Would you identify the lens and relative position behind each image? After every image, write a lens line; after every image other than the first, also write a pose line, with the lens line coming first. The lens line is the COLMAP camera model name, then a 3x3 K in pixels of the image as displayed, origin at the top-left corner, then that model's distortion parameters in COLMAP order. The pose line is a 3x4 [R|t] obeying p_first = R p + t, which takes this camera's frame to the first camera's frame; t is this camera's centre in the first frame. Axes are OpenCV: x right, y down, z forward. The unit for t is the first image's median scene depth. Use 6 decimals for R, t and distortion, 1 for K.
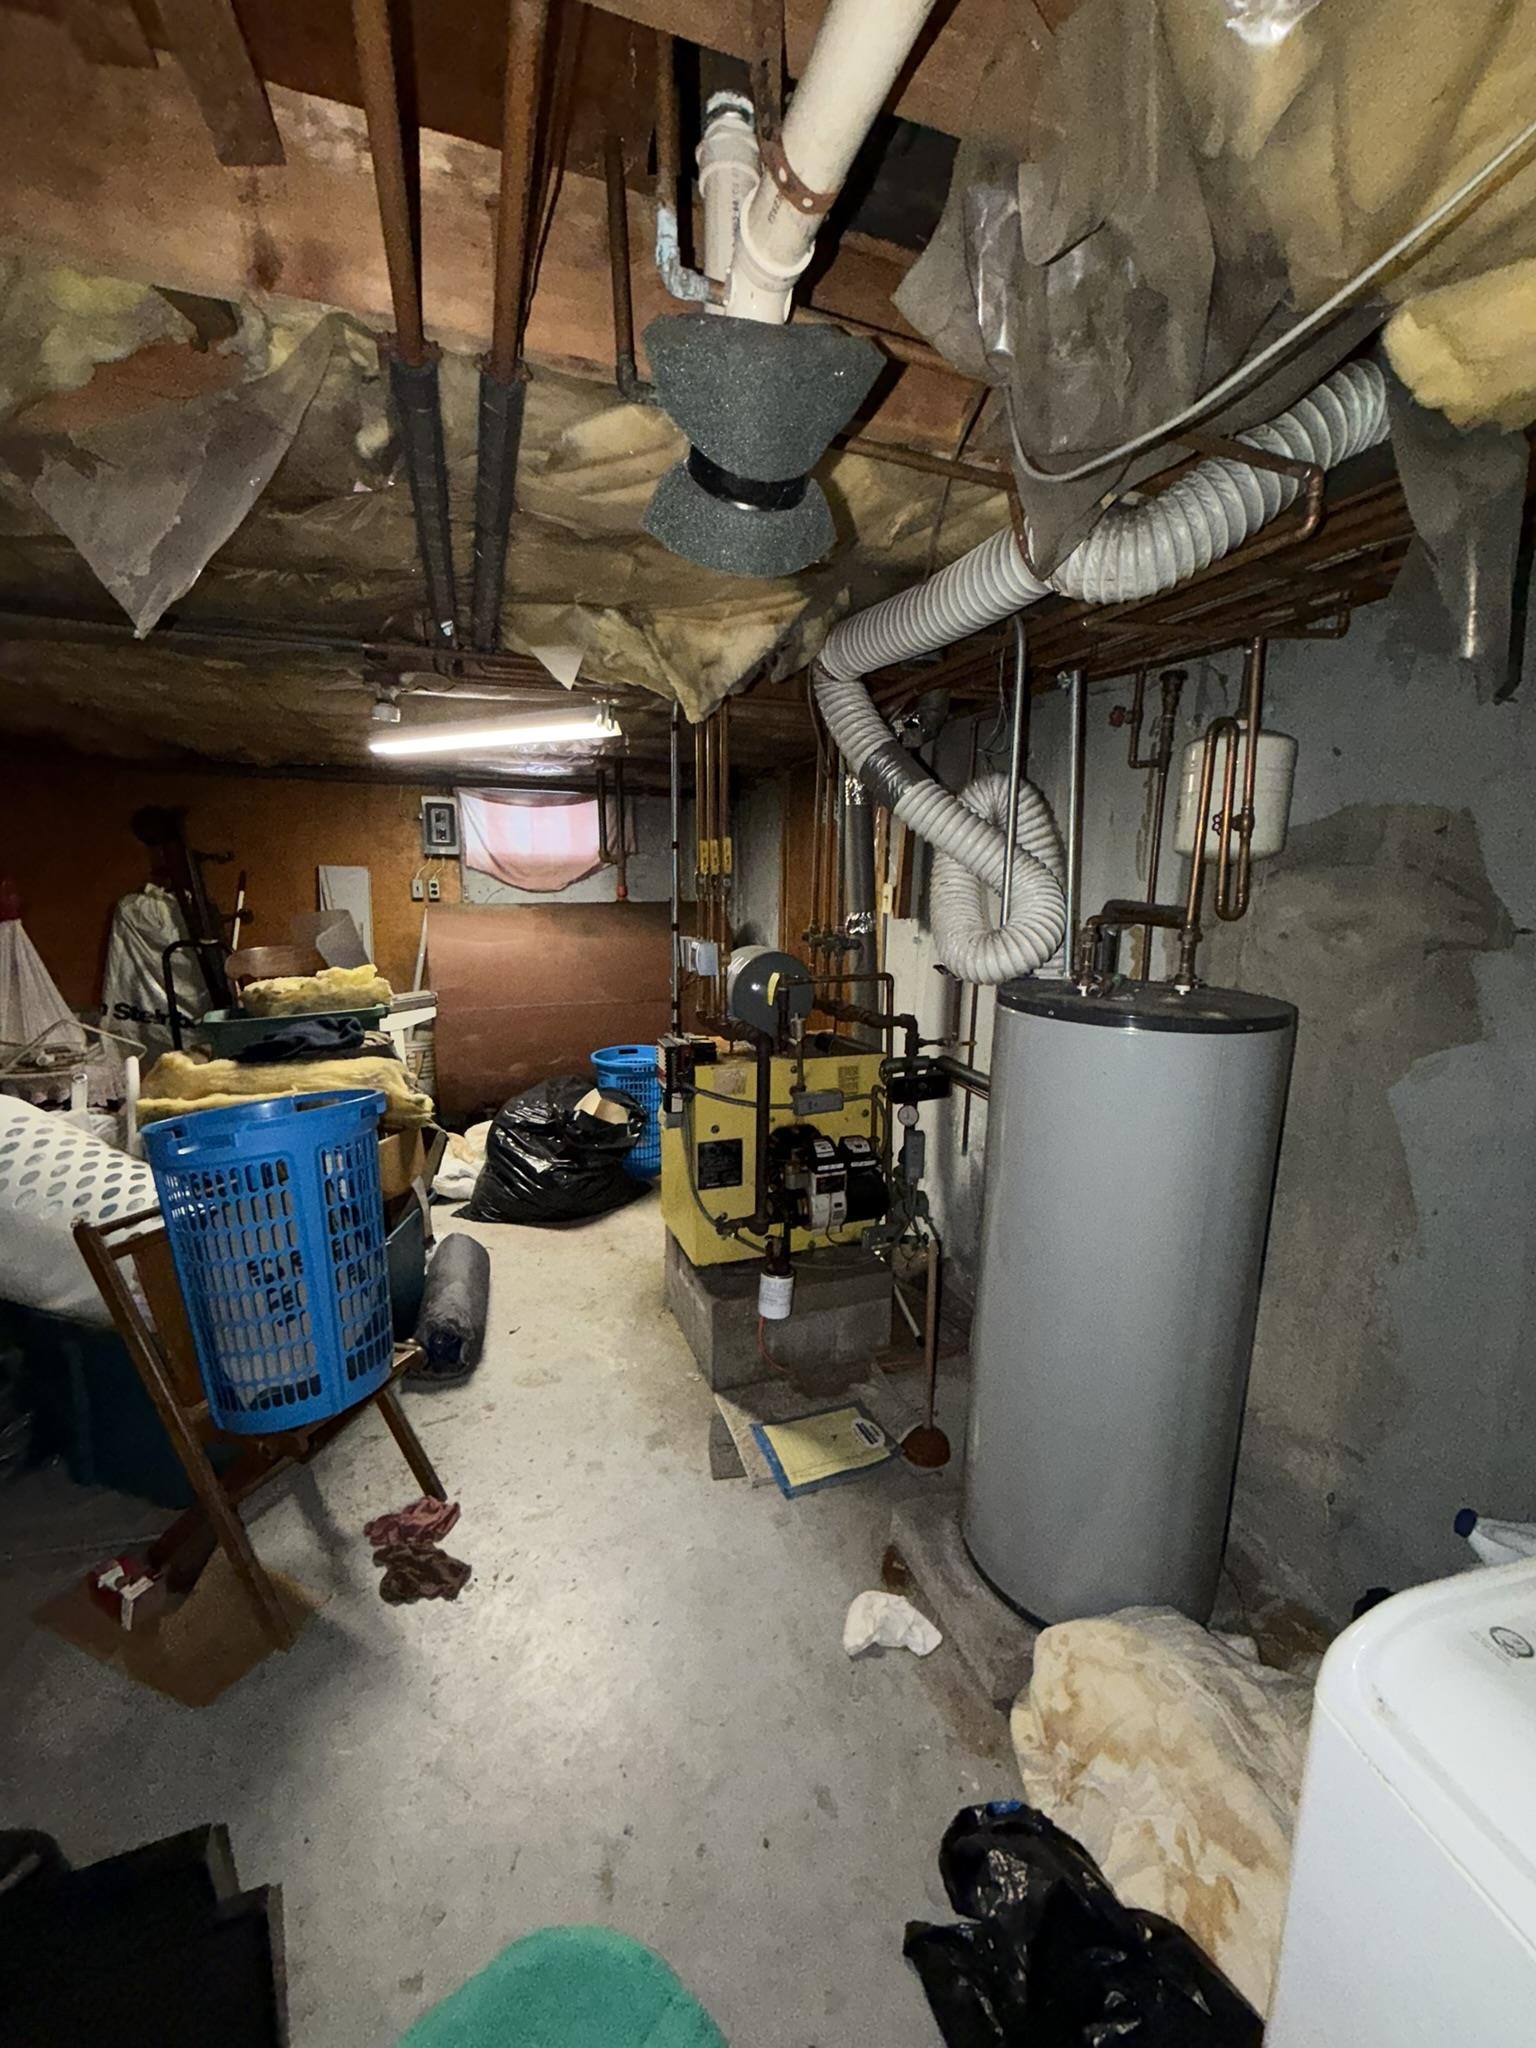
lens RADIAL K [[806.7, 0, 768.0], [0, 806.7, 1024.0], [0, 0, 1]] dist [-0.000494, -0.000047]
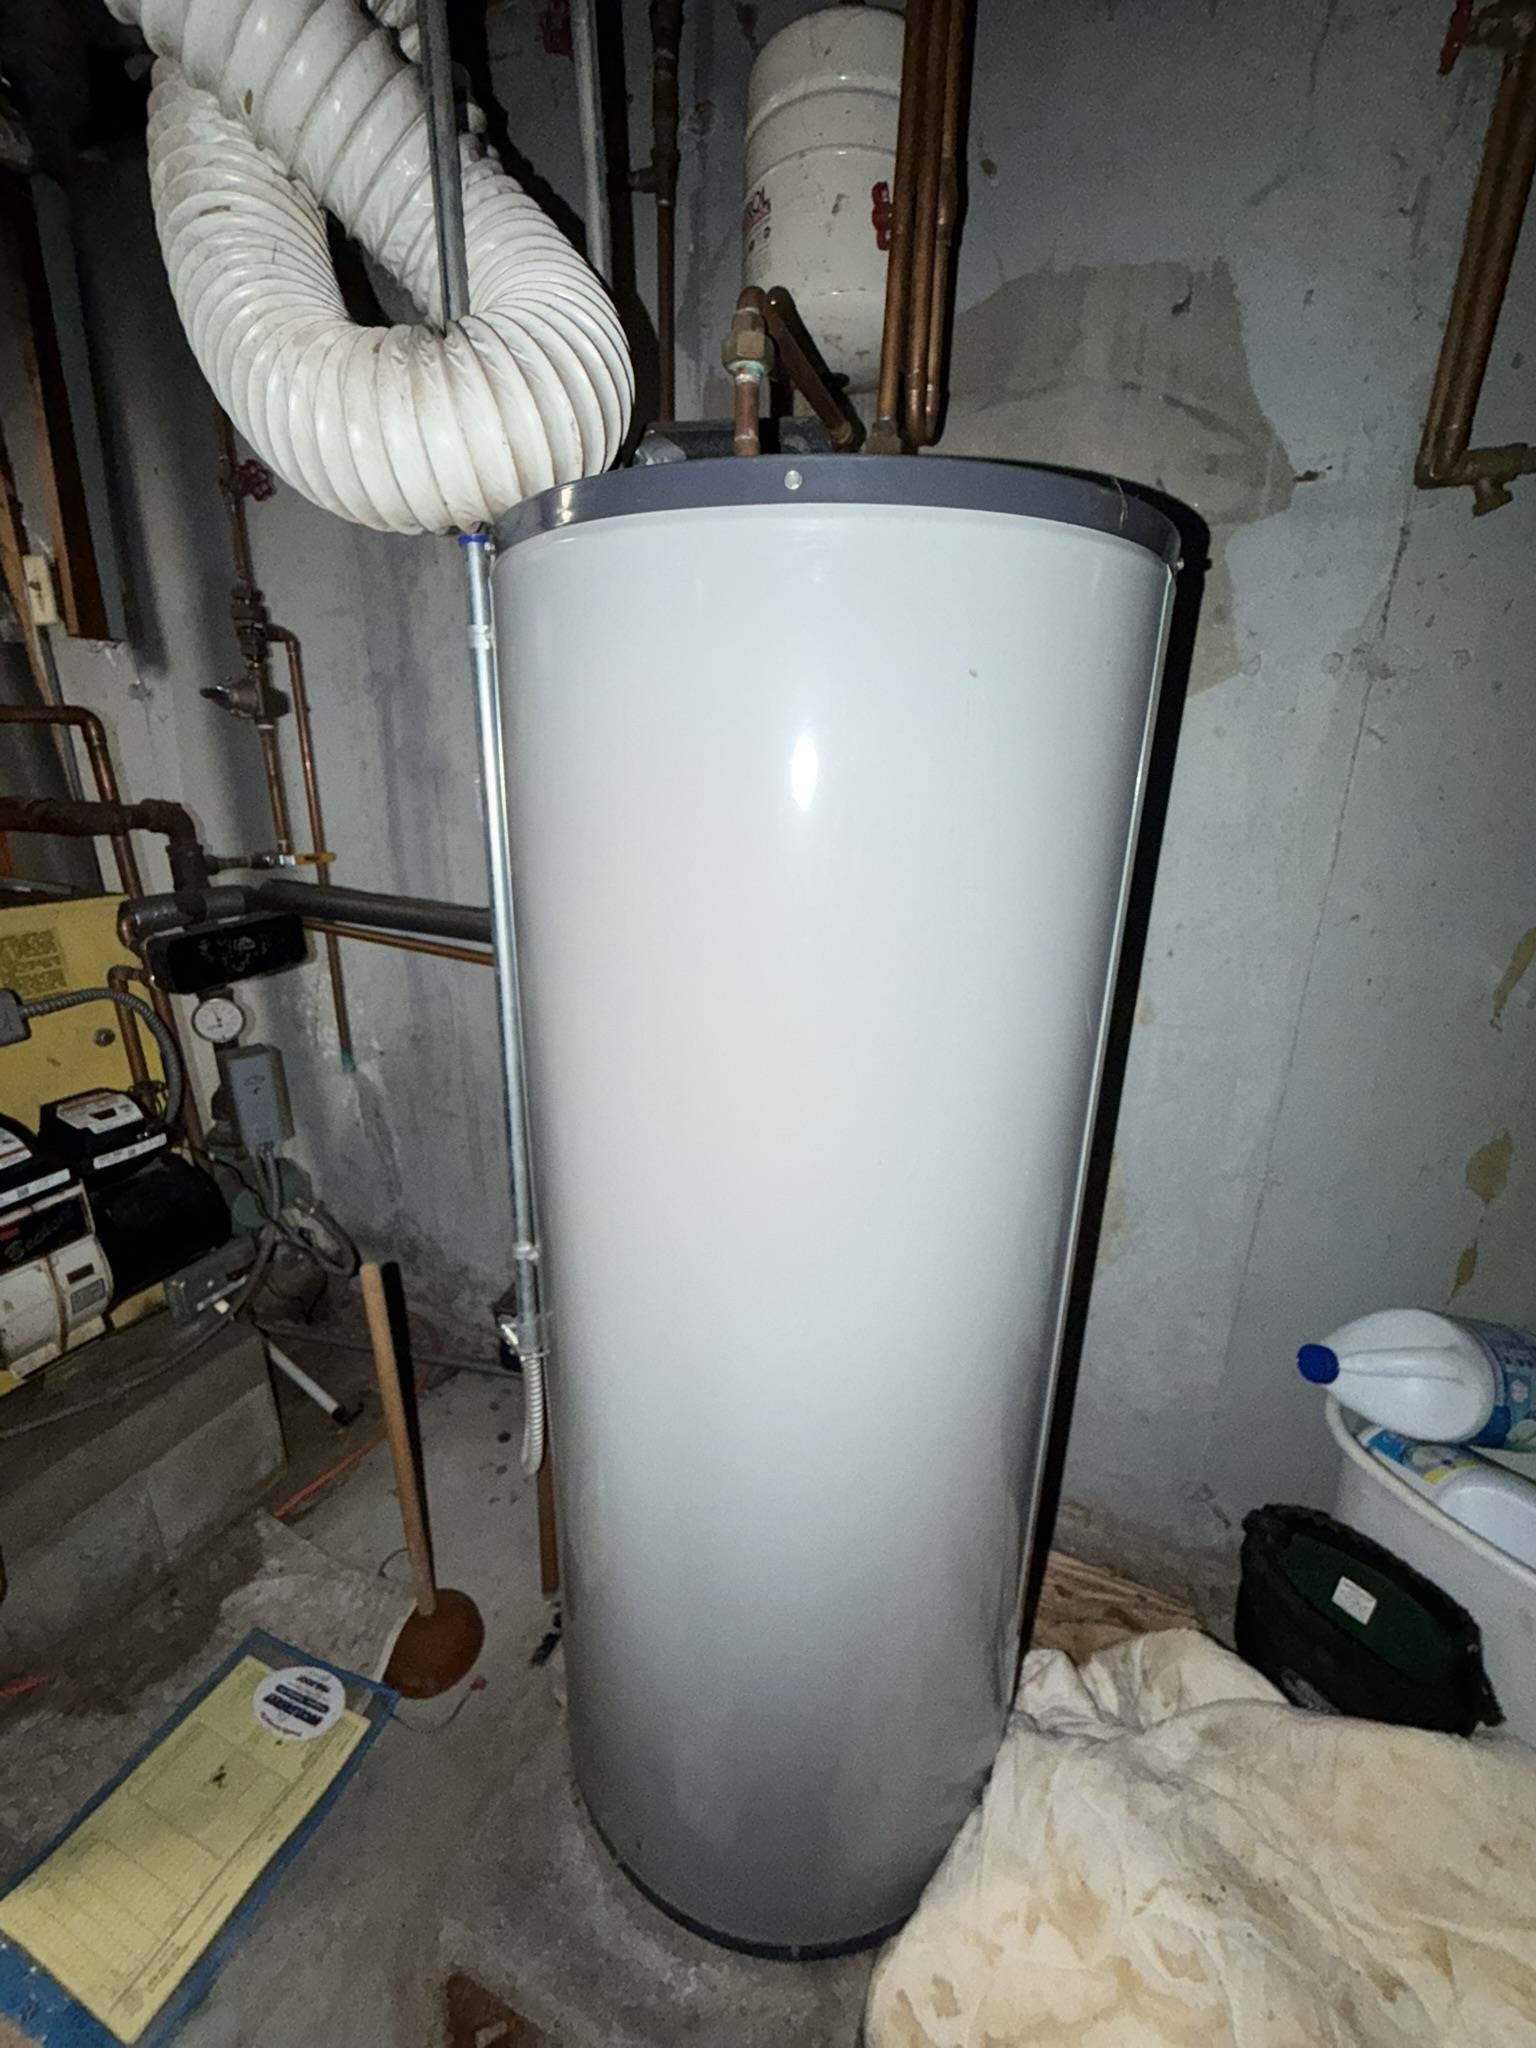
lens RADIAL K [[812.5, 0, 761.2], [0, 812.5, 1014.9], [0, 0, 1]] dist [-0.000023, -0.000023]
pose [[0.672796, -0.218613, 0.706791, 0.051466], [0.128445, 0.975353, 0.179413, 0.065479], [-0.728592, -0.029925, 0.684293, 0.438120]]
